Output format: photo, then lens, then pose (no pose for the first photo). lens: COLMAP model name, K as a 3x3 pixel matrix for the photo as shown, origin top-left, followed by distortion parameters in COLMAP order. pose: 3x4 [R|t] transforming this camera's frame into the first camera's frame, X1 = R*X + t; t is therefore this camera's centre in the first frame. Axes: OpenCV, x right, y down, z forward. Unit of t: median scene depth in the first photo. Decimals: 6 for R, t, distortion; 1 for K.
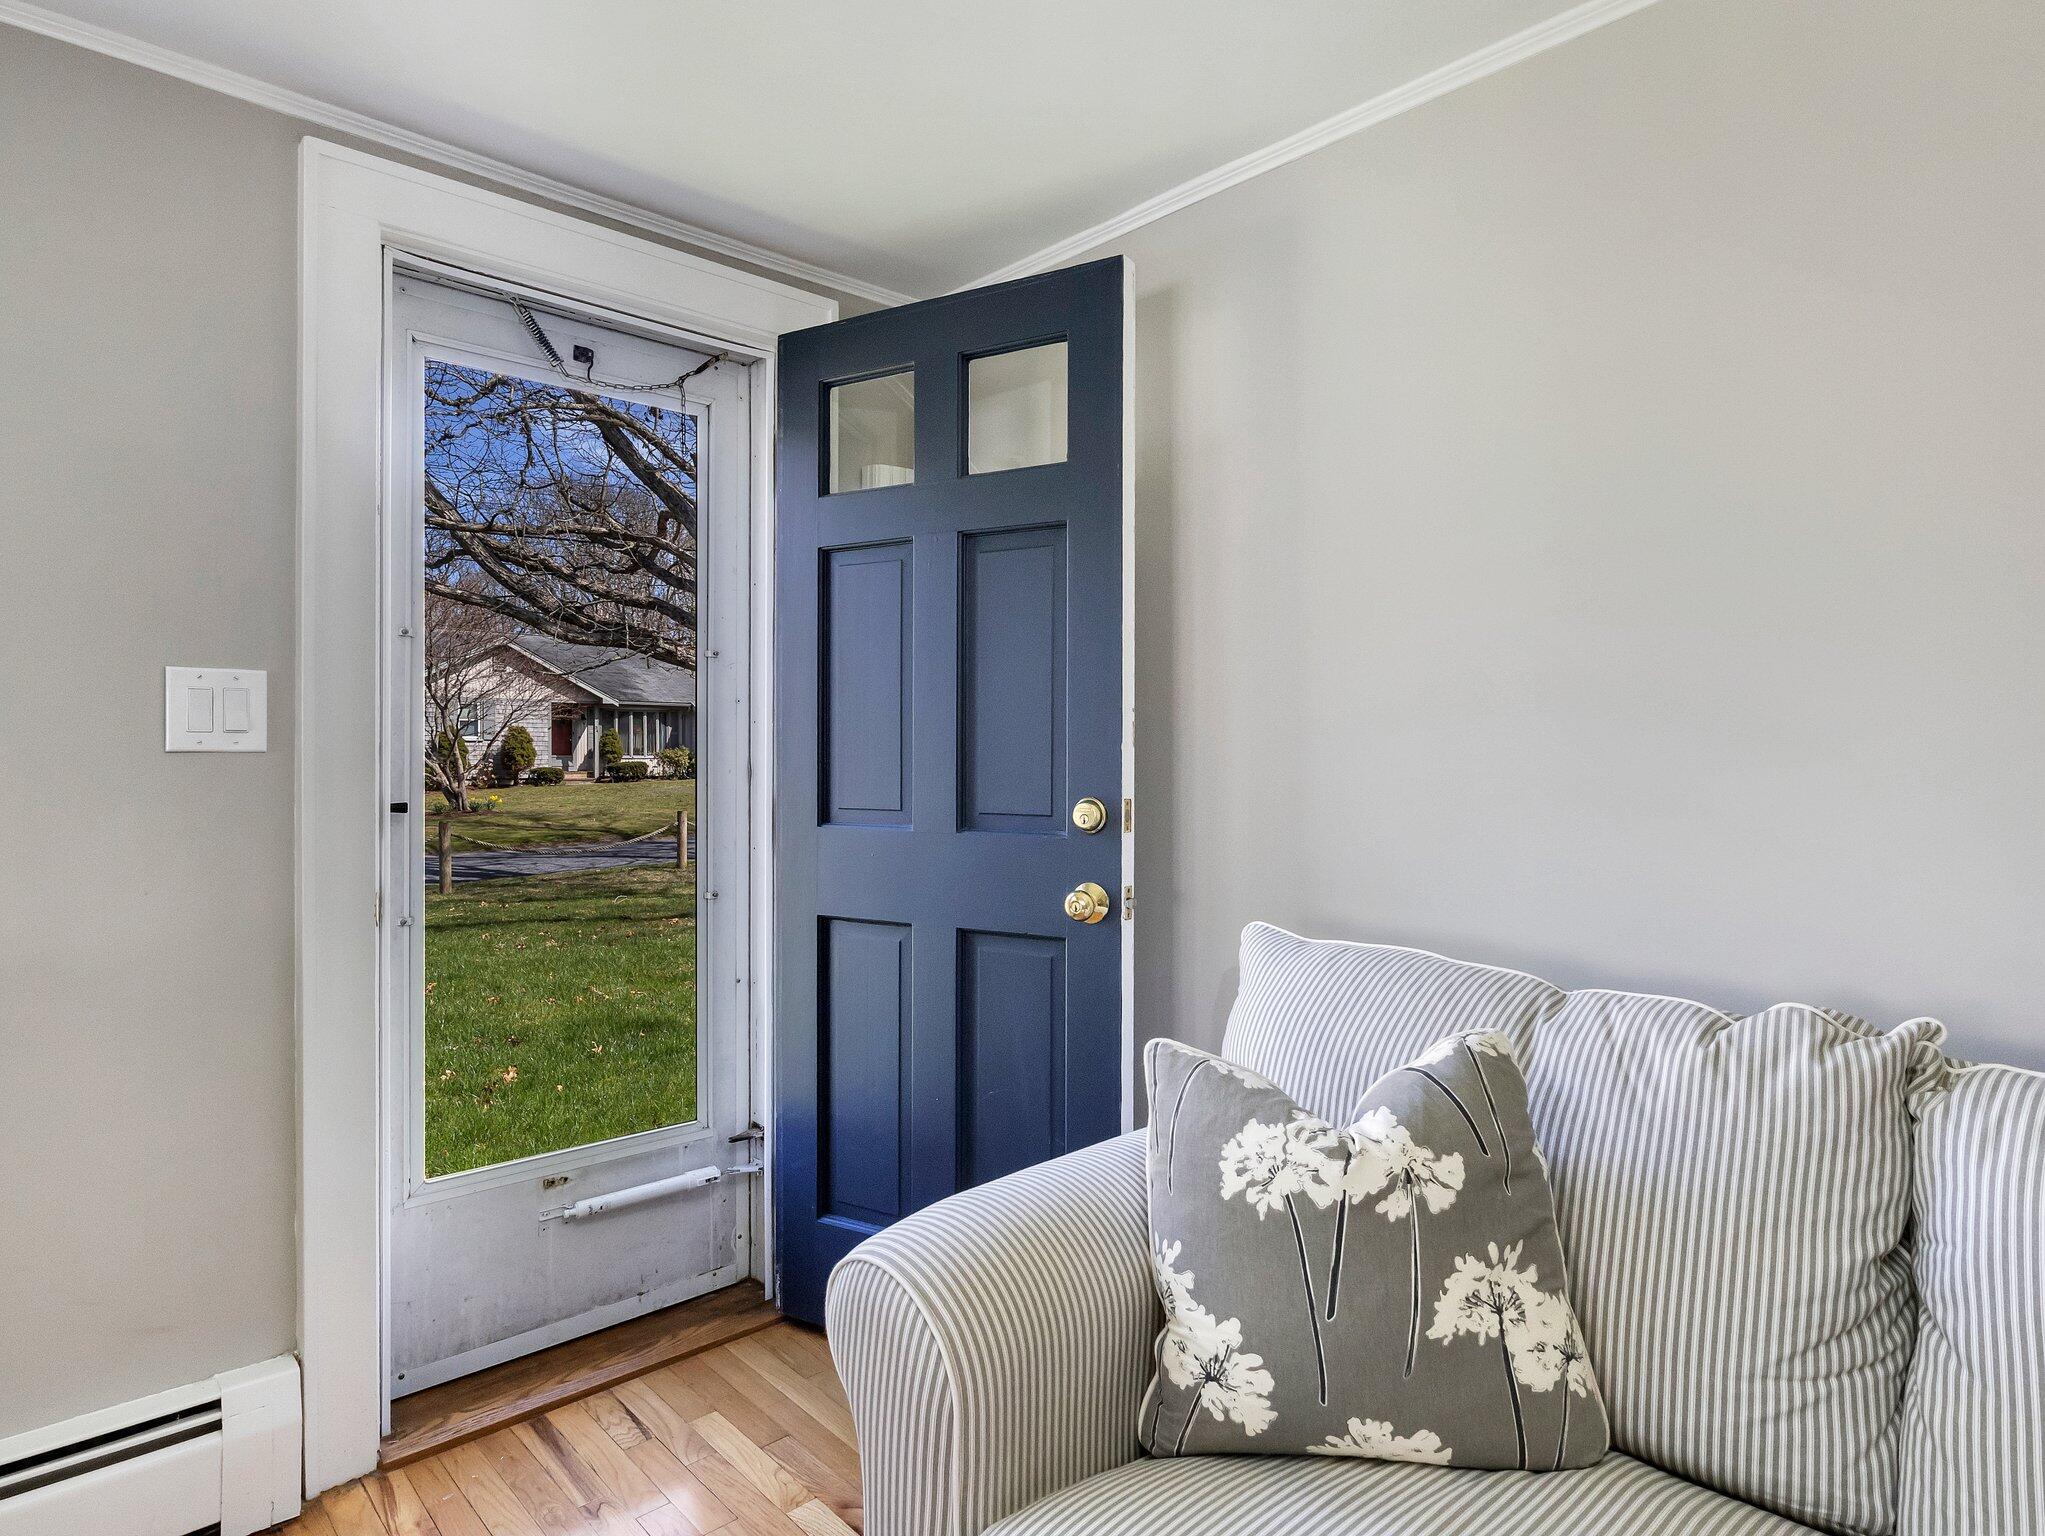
lens RADIAL K [[1161.4, 0, 1014.5], [0, 1161.4, 756.7], [0, 0, 1]] dist [-0.005851, -0.000836]
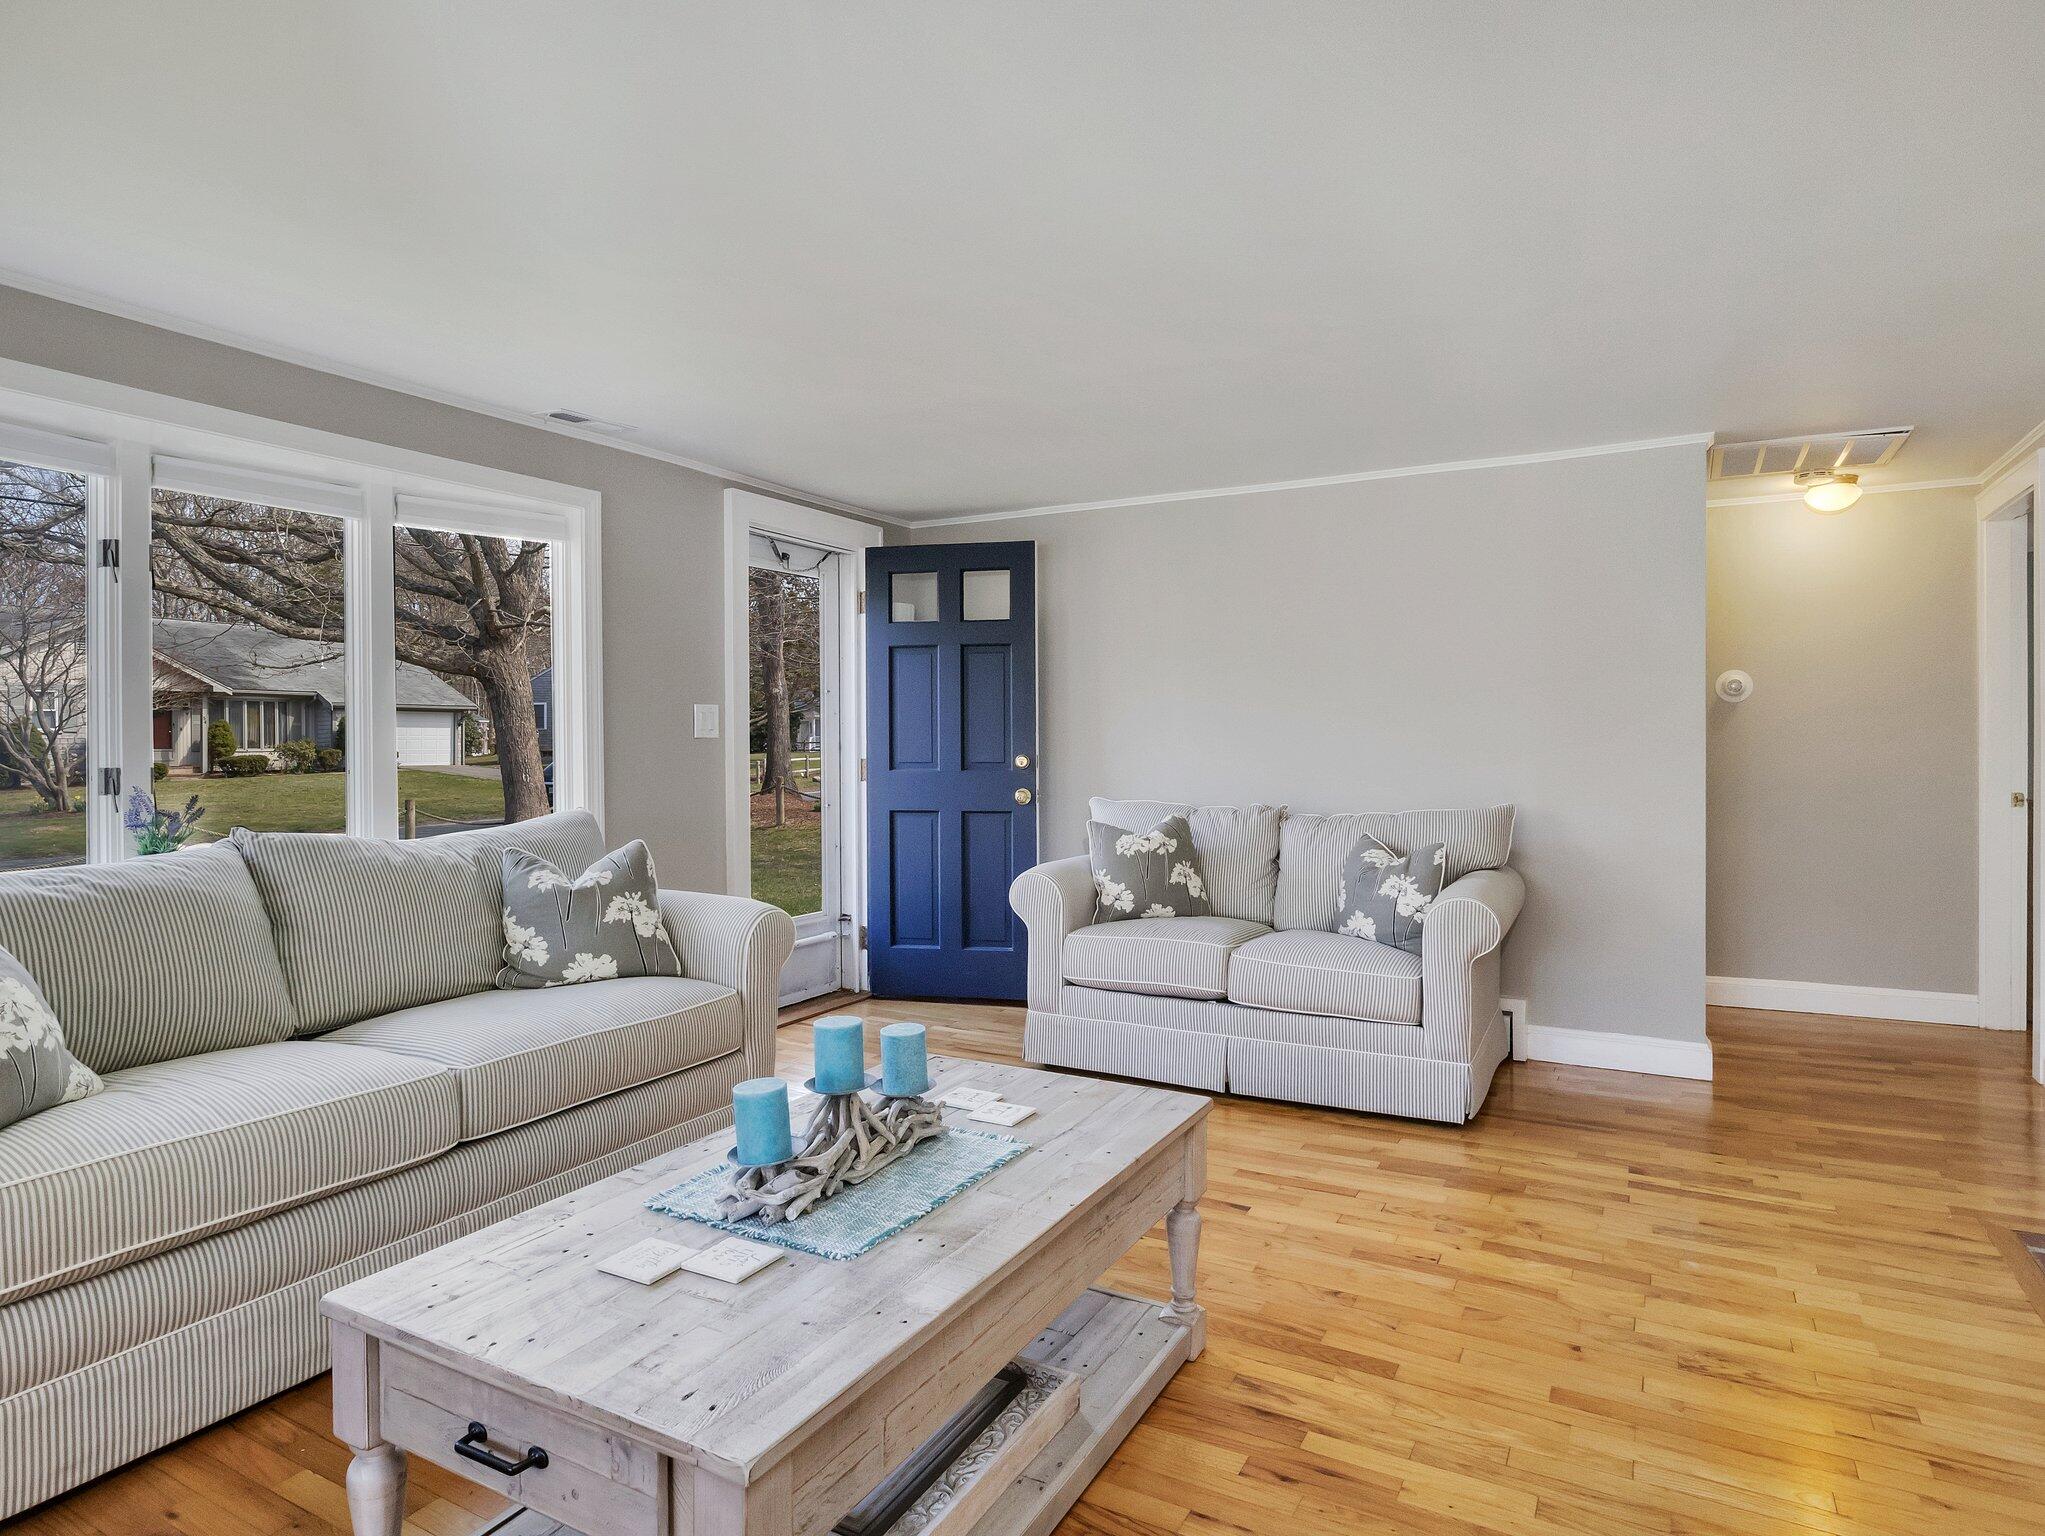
lens RADIAL K [[1161.4, 0, 1023.7], [0, 1161.4, 764.7], [0, 0, 1]] dist [-0.005851, -0.000836]
pose [[0.950423, -0.011610, 0.310744, -0.658226], [0.006679, 0.999834, 0.016927, 0.012213], [-0.310889, -0.014013, 0.950343, -1.278184]]
